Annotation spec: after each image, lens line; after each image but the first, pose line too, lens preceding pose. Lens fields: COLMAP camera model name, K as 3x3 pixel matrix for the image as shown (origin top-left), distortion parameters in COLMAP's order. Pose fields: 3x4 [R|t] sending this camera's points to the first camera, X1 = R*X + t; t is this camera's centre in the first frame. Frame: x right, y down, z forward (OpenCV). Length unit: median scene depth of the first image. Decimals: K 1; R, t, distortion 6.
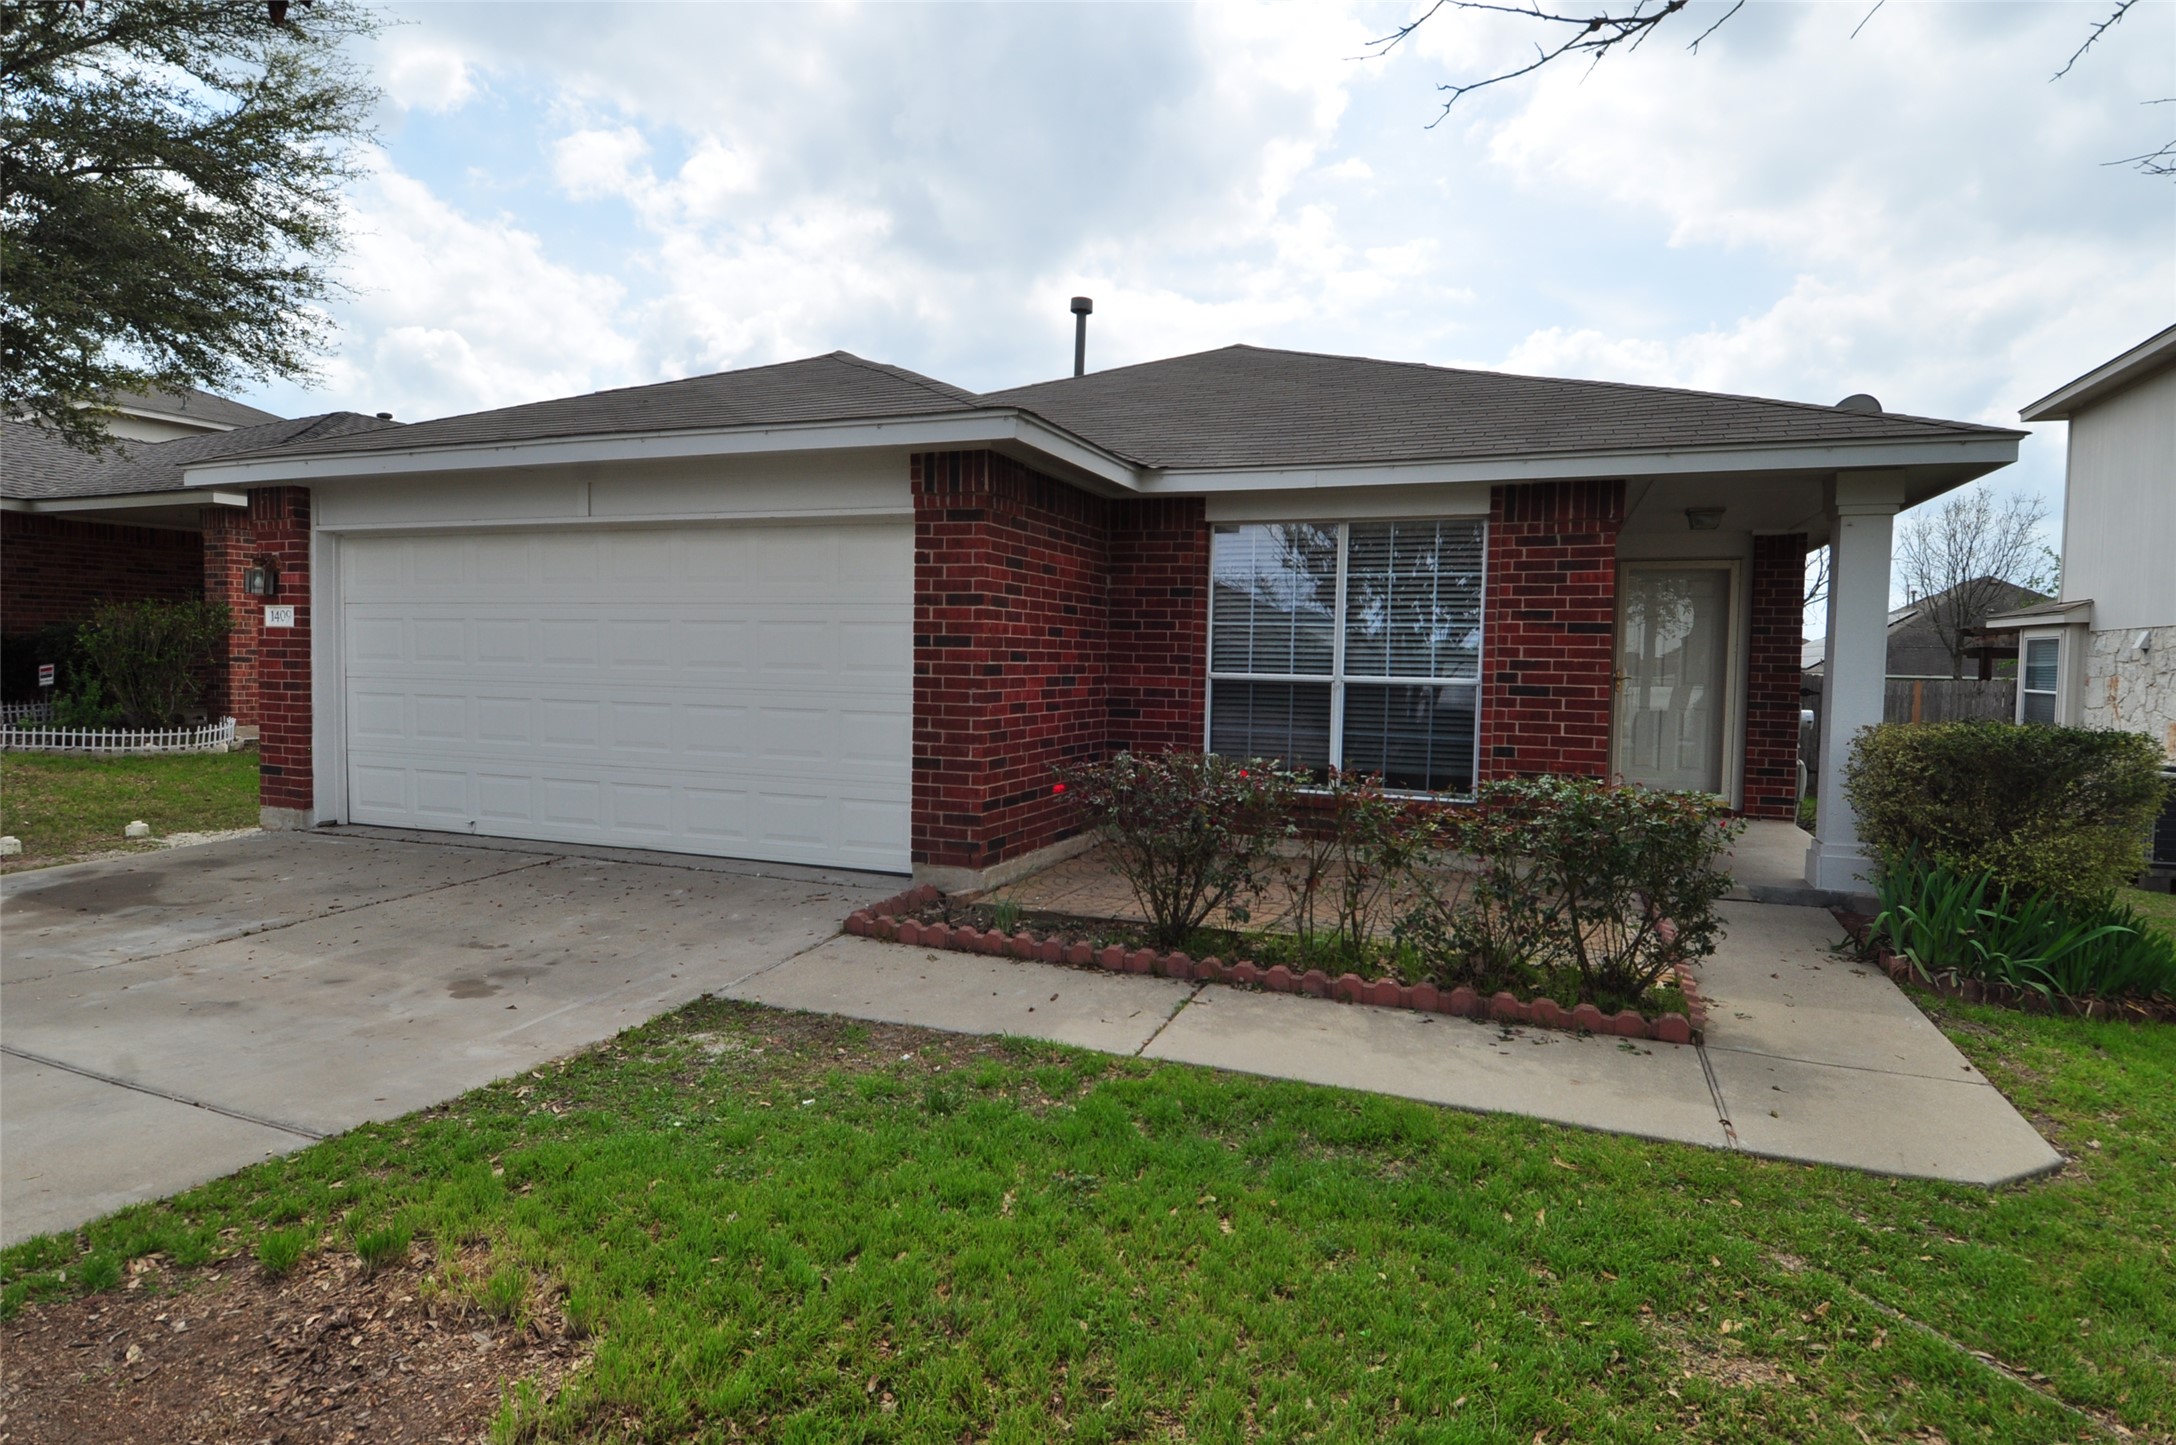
lens RADIAL K [[1167.3, 0, 1109.9], [0, 1167.3, 721.1], [0, 0, 1]] dist [0.004293, -0.027953]
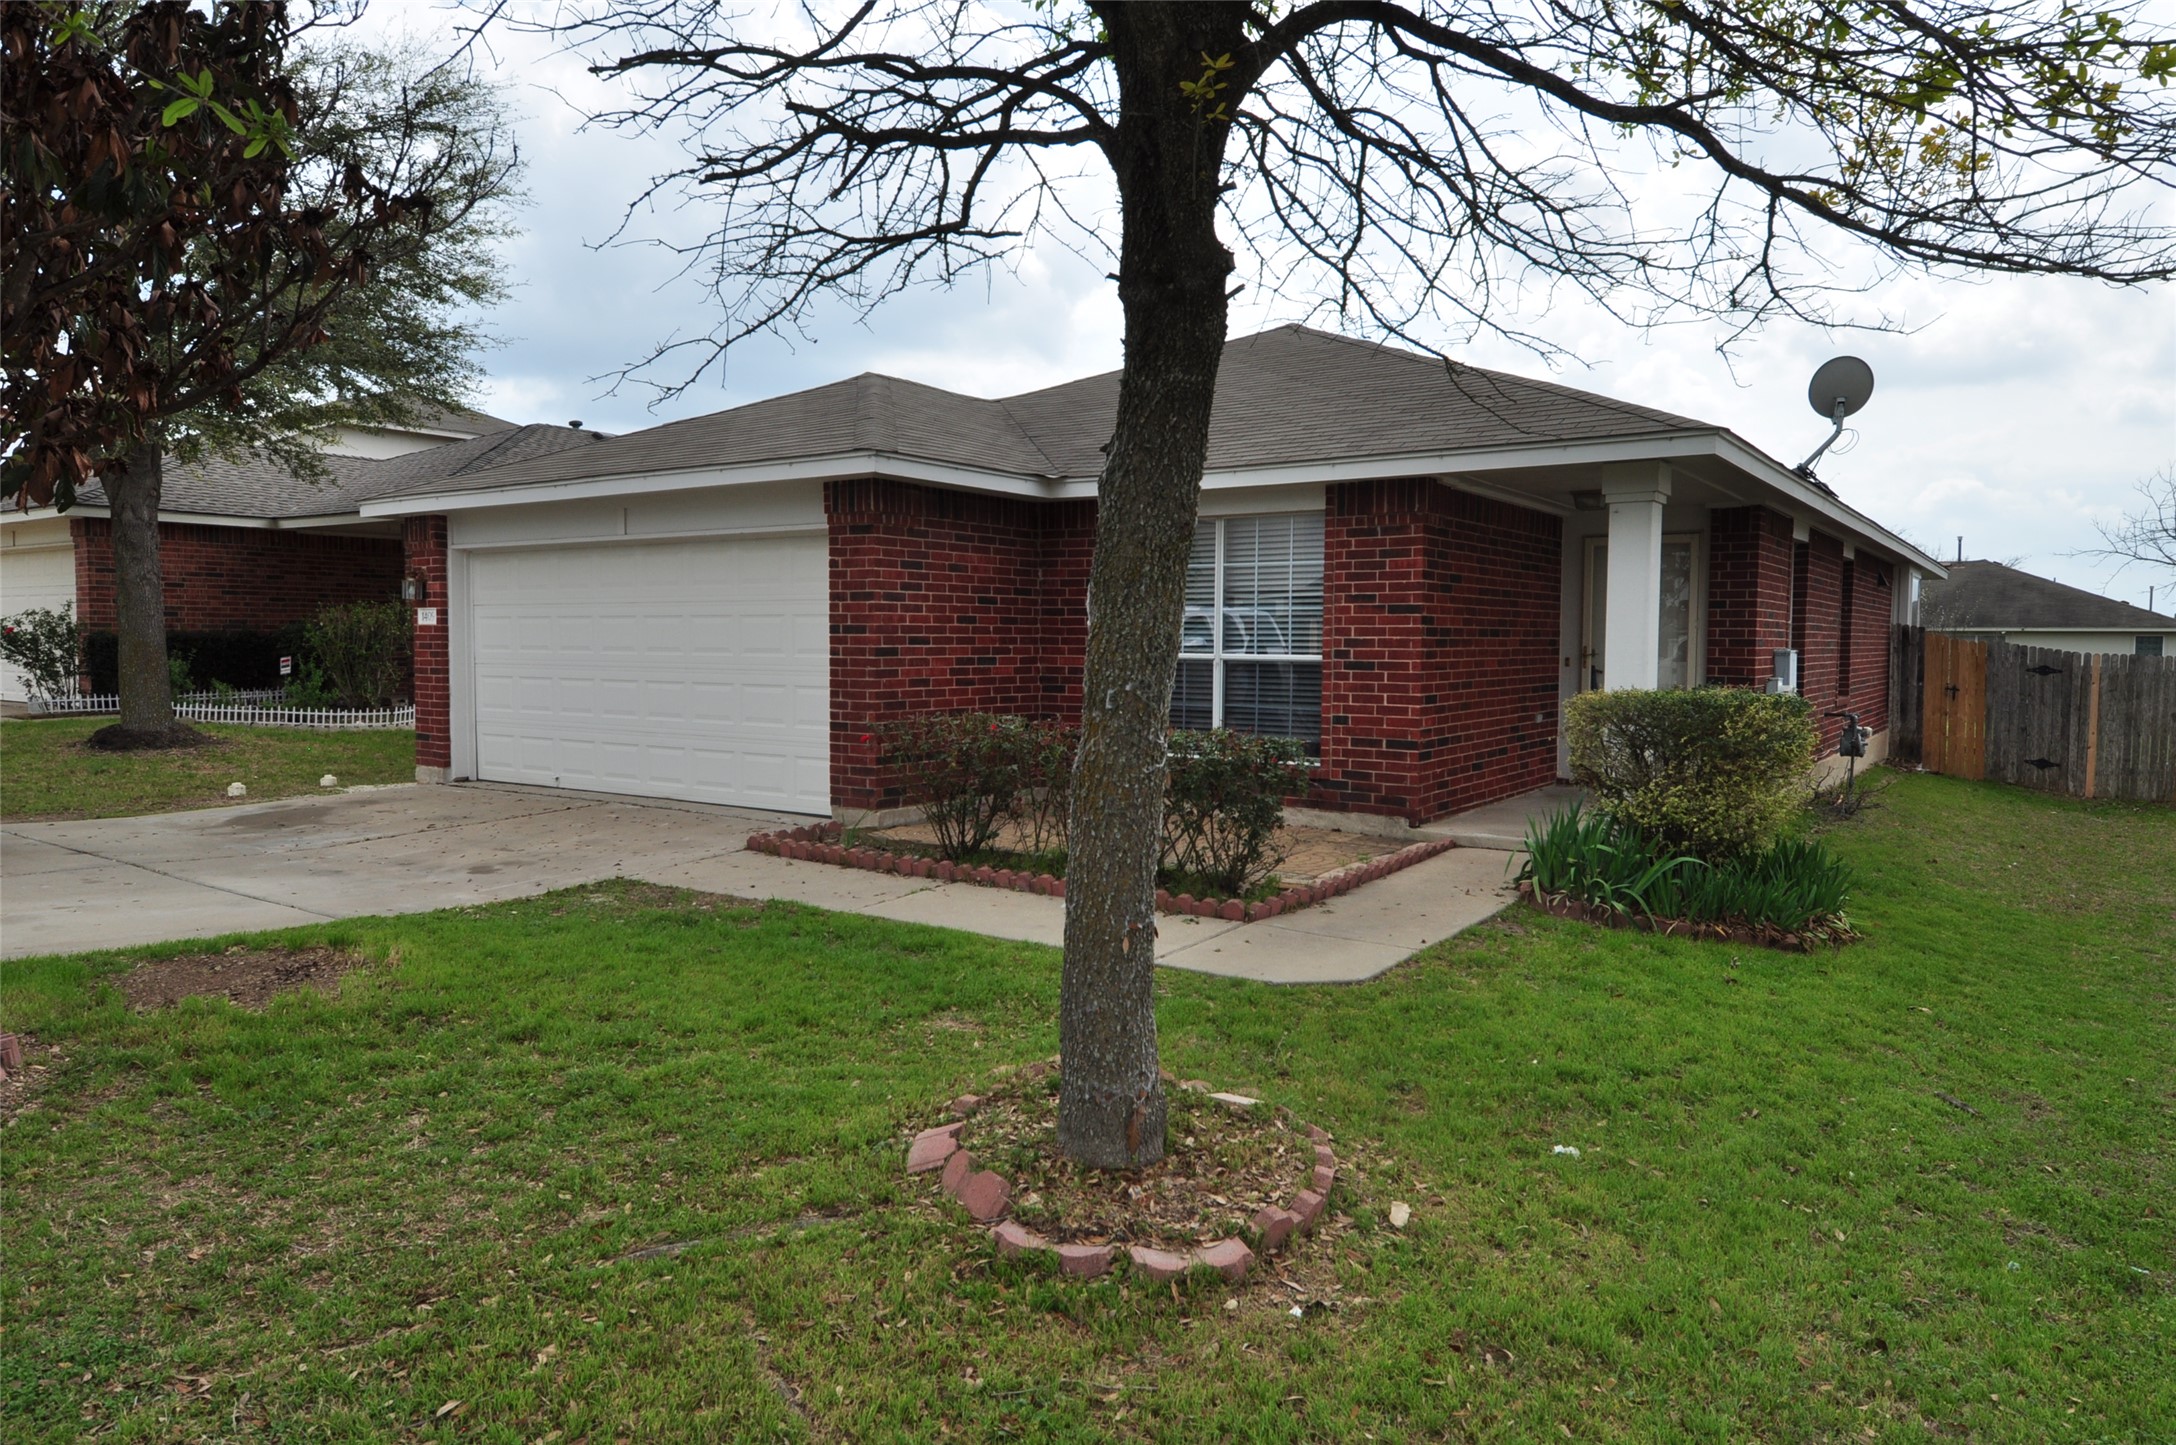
lens RADIAL K [[1365.4, 0, 1089.5], [0, 1365.4, 720.7], [0, 0, 1]] dist [-0.014973, 0.007050]
pose [[0.971463, 0.001126, -0.237189, 0.415627], [-0.000344, 0.999994, 0.003335, 0.022723], [0.237192, -0.003158, 0.971458, -0.336795]]
